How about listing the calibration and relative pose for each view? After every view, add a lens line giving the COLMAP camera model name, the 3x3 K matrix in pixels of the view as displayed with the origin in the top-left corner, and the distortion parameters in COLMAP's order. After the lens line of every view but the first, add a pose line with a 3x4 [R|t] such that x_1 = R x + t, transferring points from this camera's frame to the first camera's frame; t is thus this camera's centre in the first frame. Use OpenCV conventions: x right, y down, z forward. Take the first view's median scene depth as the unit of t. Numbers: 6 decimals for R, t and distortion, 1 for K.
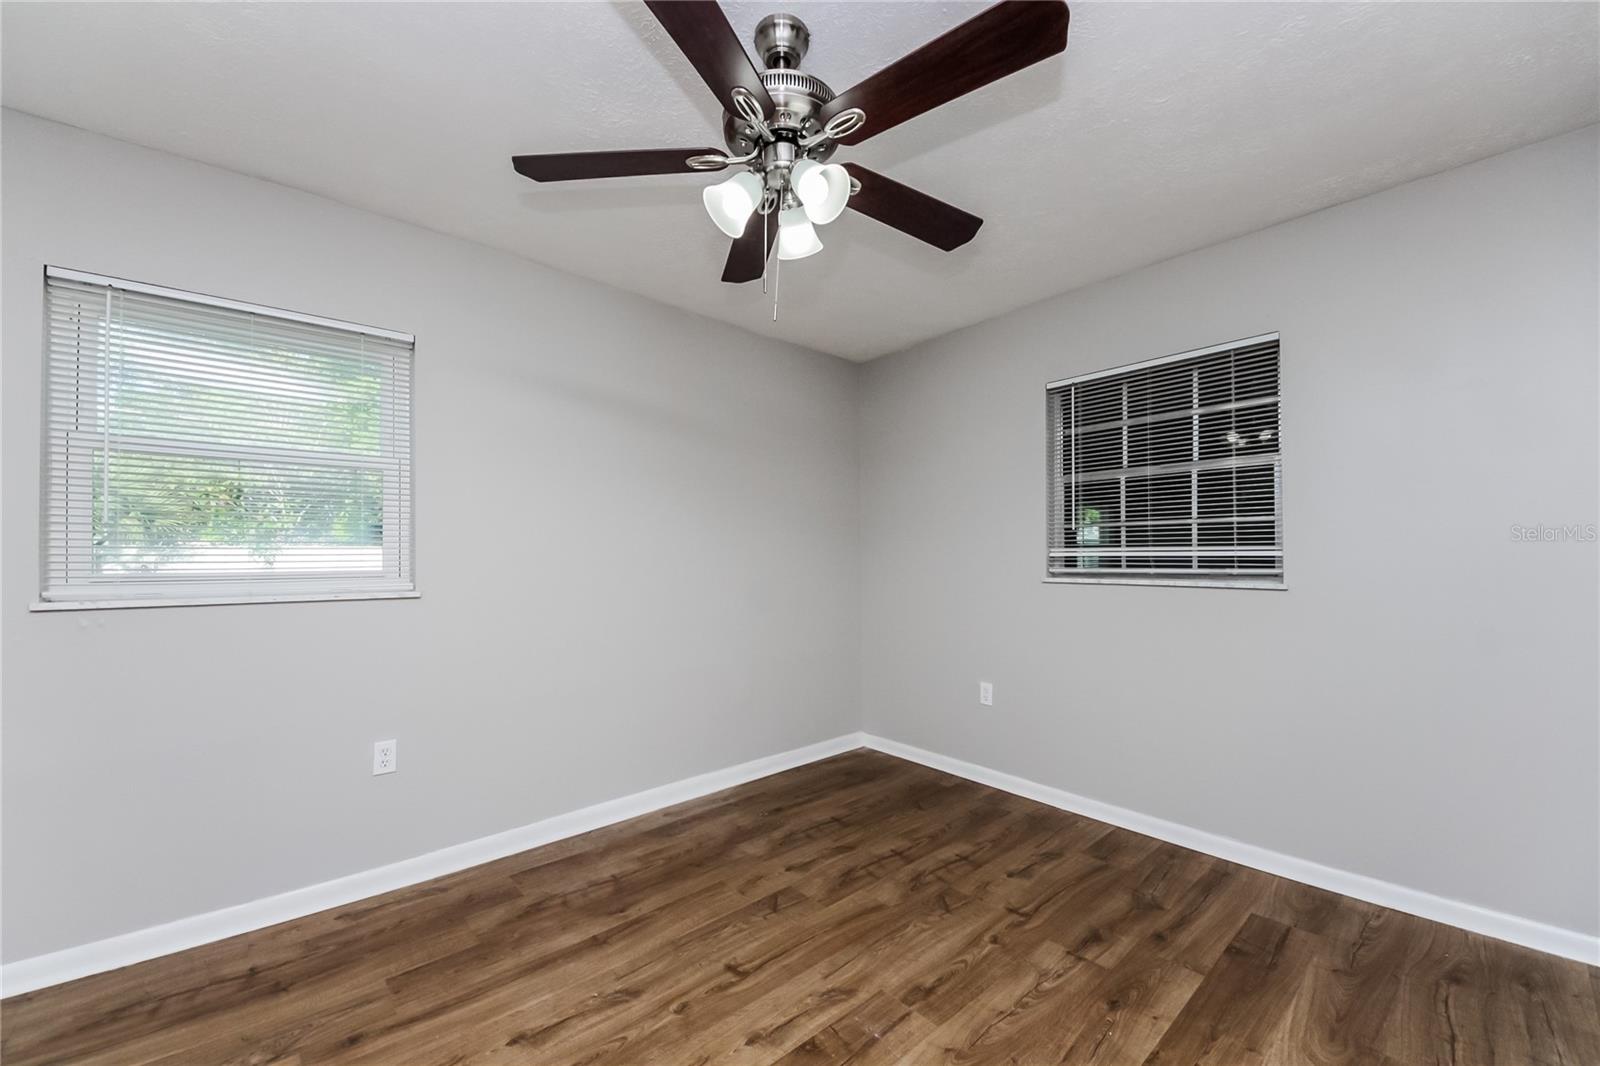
lens RADIAL K [[614.9, 0, 801.0], [0, 614.9, 559.3], [0, 0, 1]] dist [-0.017859, -0.000163]
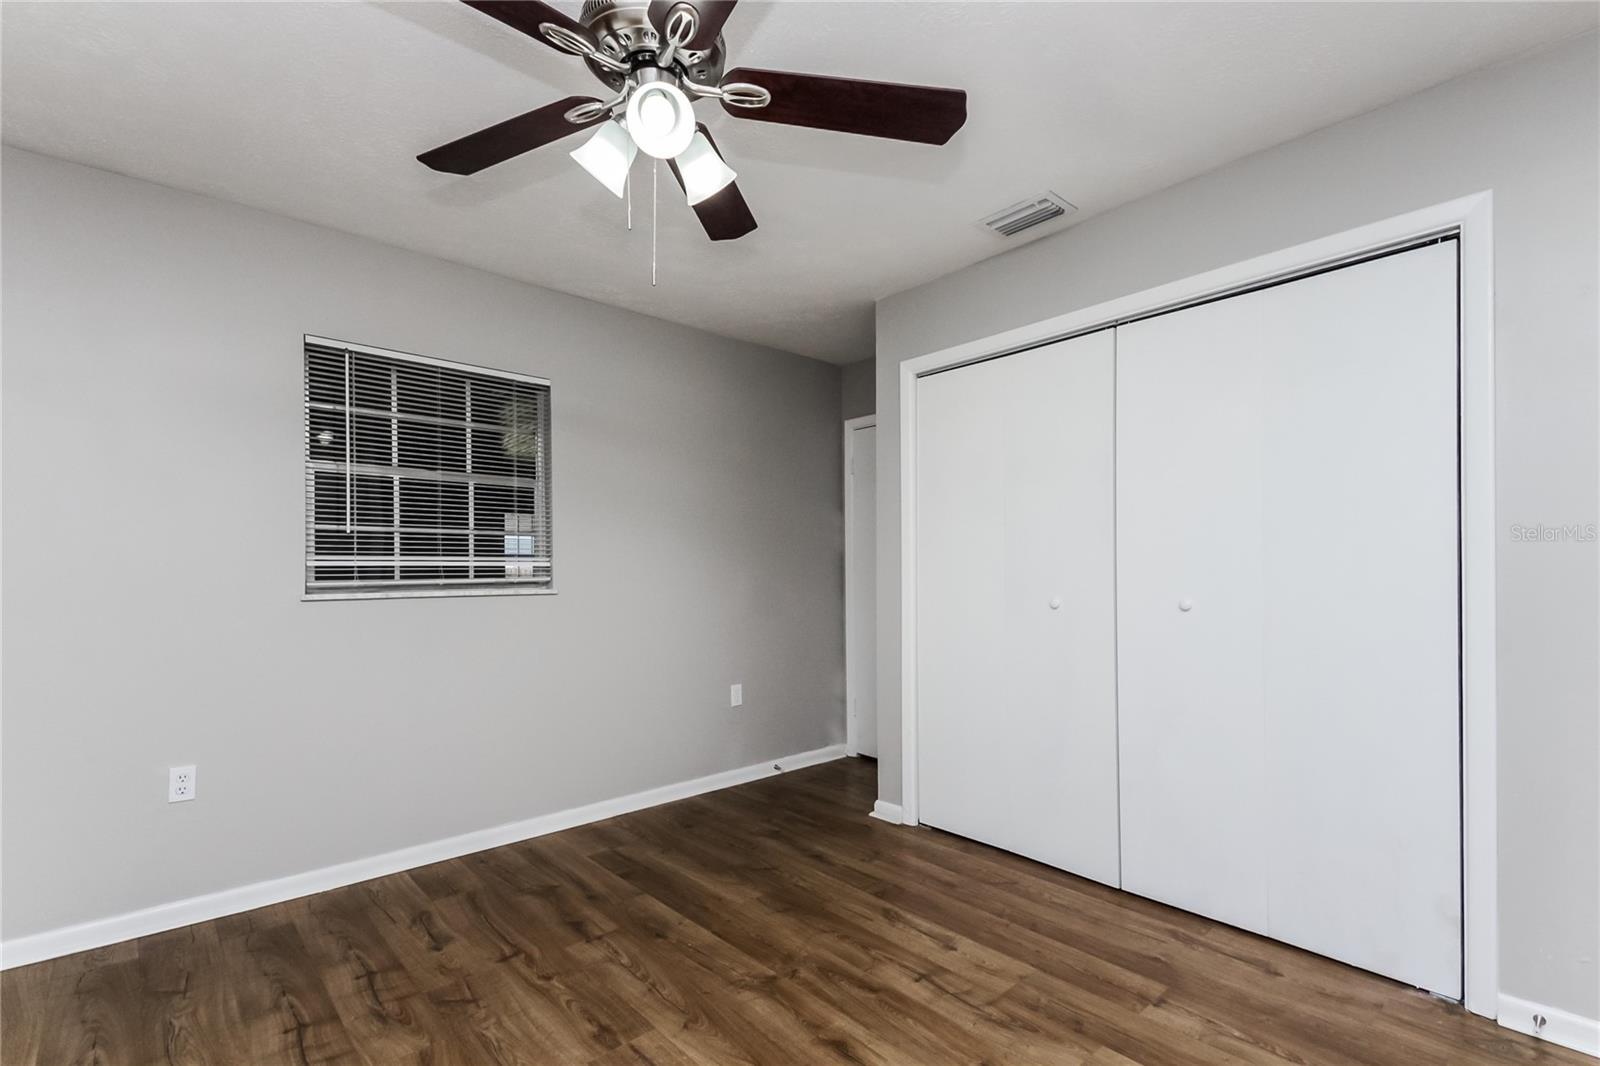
lens RADIAL K [[742.0, 0, 800.8], [0, 742.0, 568.8], [0, 0, 1]] dist [0.038931, -0.000115]
pose [[-0.012433, 0.001985, 0.999921, -0.627334], [0.003582, 0.999992, -0.001940, 0.003836], [-0.999916, 0.003558, -0.012440, 0.467460]]
